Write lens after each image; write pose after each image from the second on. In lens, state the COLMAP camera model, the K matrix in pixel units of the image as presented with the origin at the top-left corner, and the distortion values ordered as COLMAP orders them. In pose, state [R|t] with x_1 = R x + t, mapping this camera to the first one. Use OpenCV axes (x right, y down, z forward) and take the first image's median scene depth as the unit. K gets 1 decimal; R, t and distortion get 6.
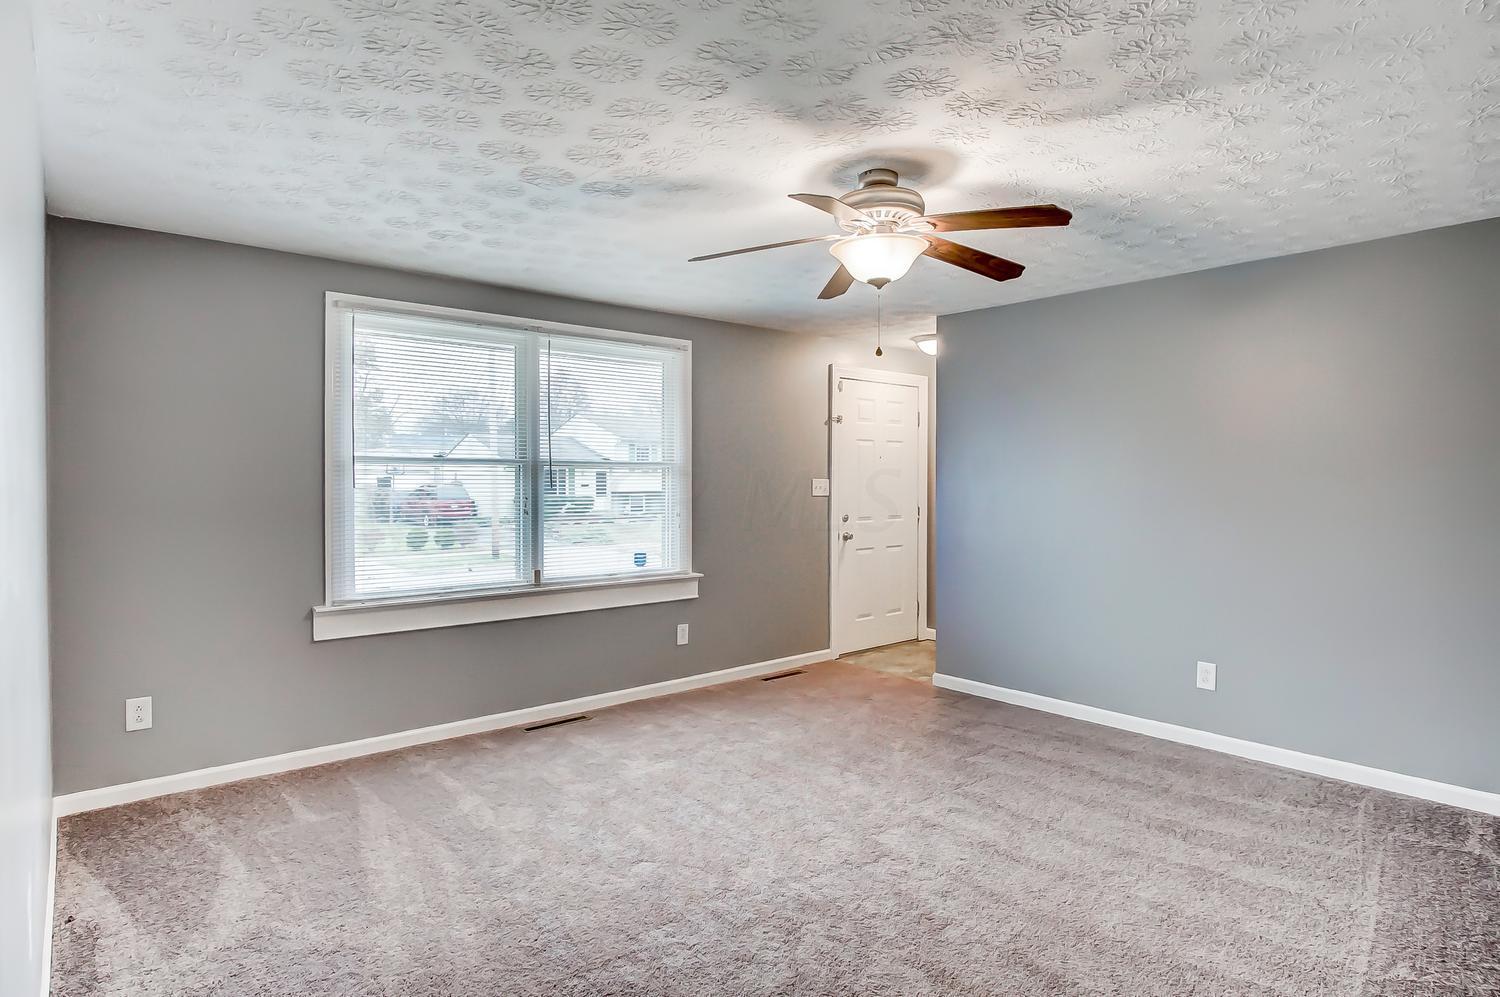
lens RADIAL K [[807.0, 0, 753.5], [0, 807.0, 489.1], [0, 0, 1]] dist [-0.035194, 0.012114]
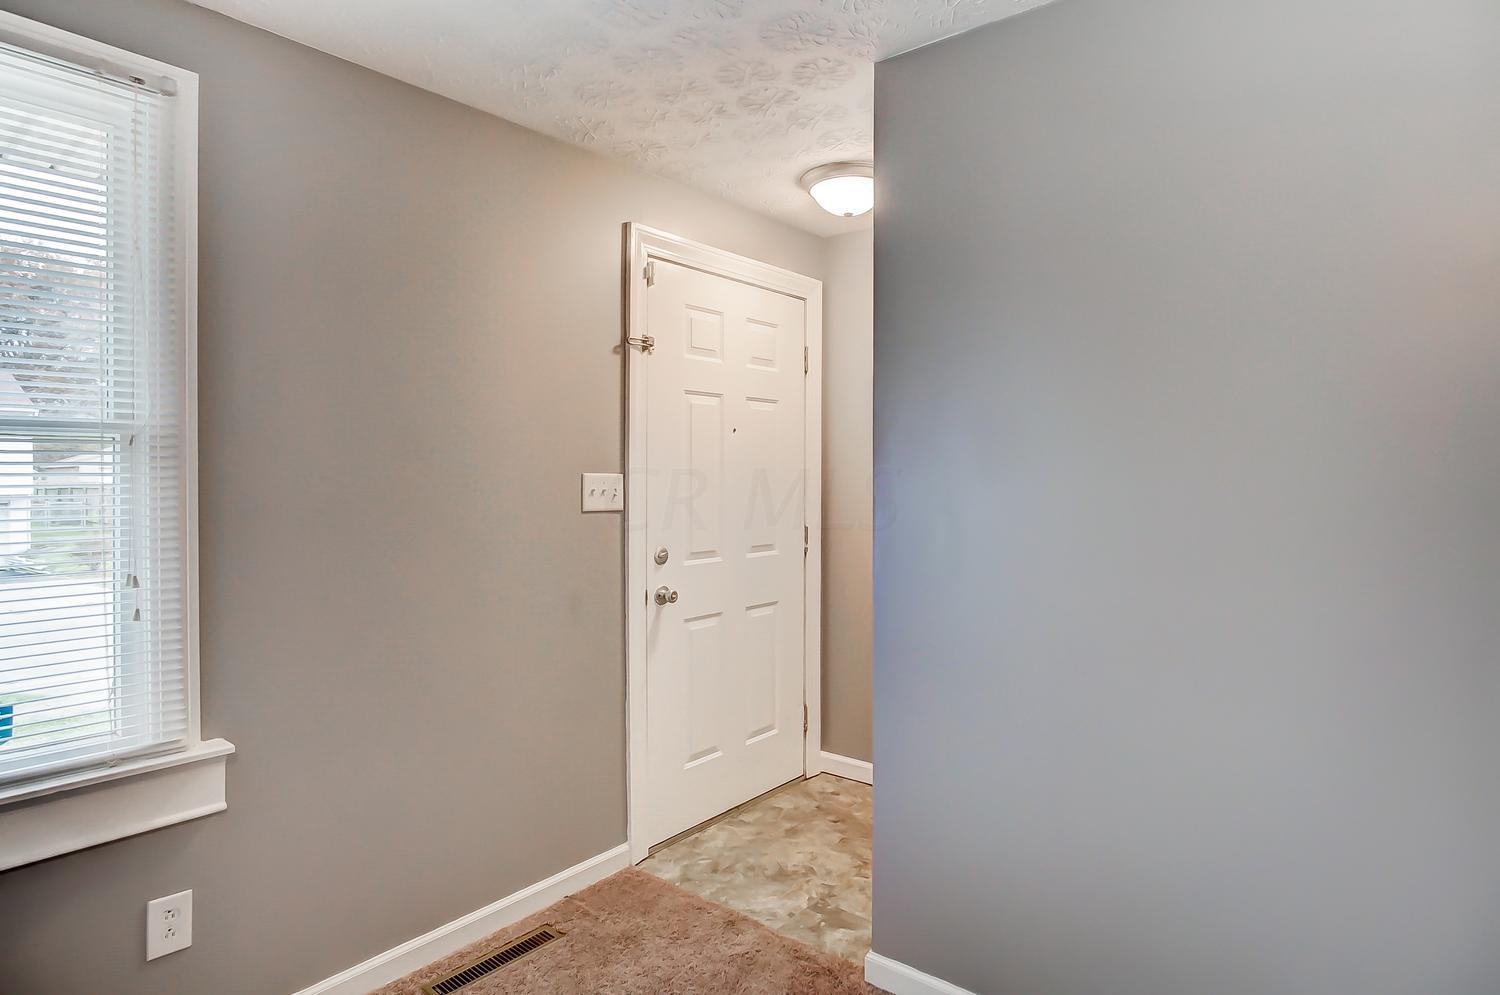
lens RADIAL K [[840.1, 0, 750.0], [0, 840.1, 497.5], [0, 0, 1]] dist [-0.002202, -0.000719]
pose [[0.984271, -0.004167, 0.176617, 0.092216], [0.001399, 0.999874, 0.015794, -0.007091], [-0.176661, -0.015299, 0.984153, 0.597865]]
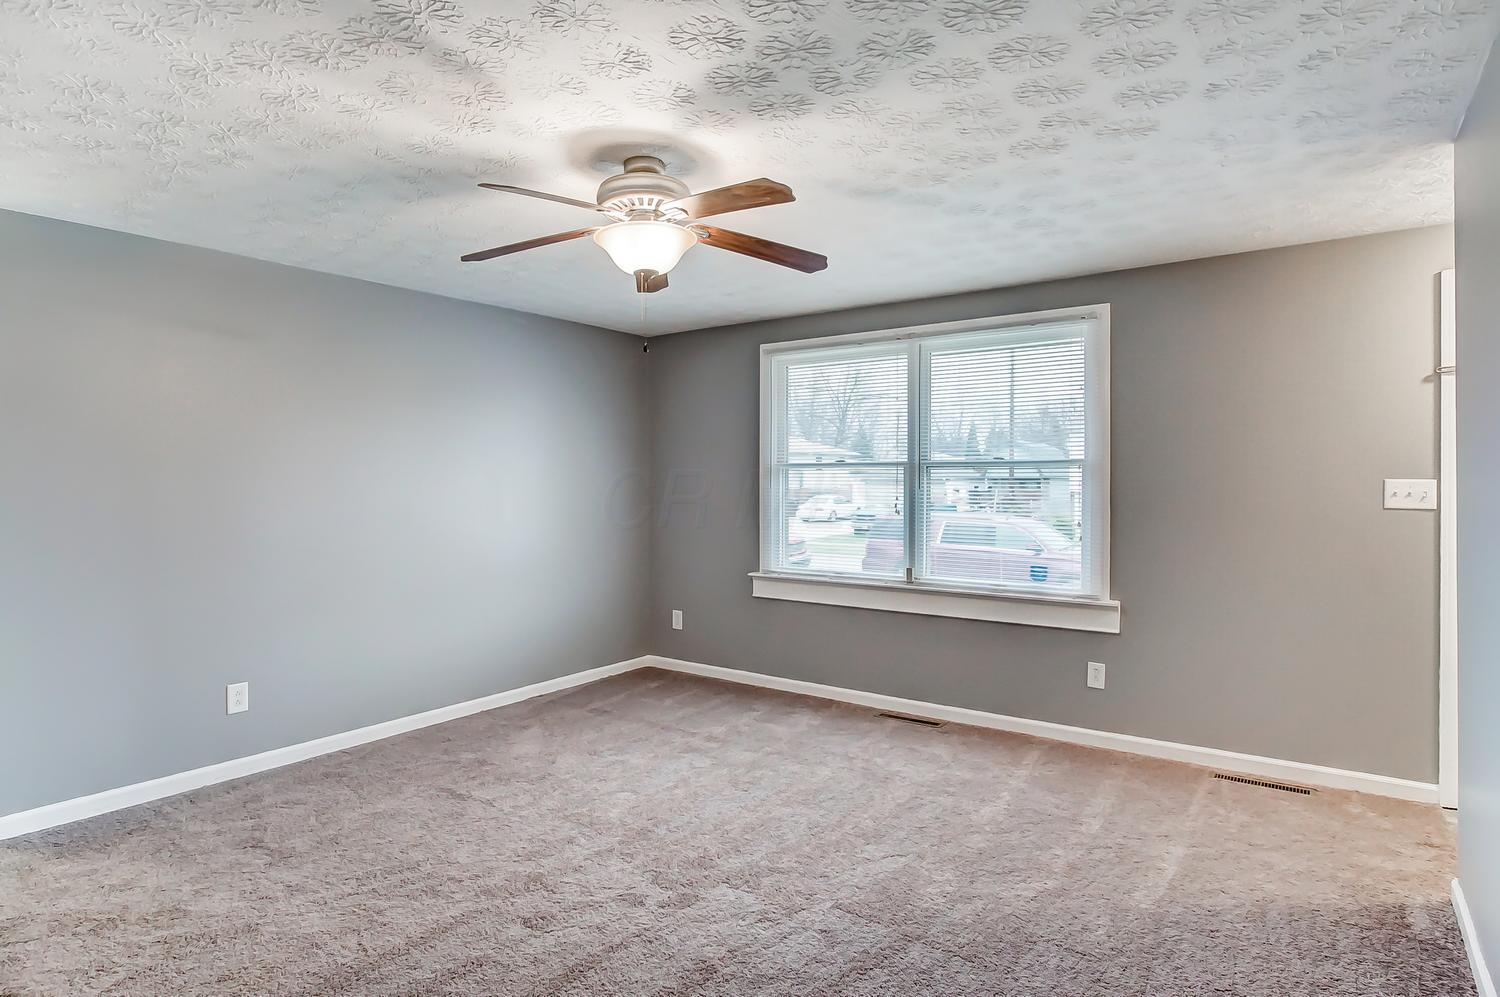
lens RADIAL K [[807.0, 0, 753.5], [0, 807.0, 489.1], [0, 0, 1]] dist [-0.035194, 0.012114]
pose [[0.241067, 0.008403, -0.970472, 0.587560], [-0.009007, 0.999939, 0.006421, -0.005252], [0.970467, 0.007193, 0.241128, 0.472903]]
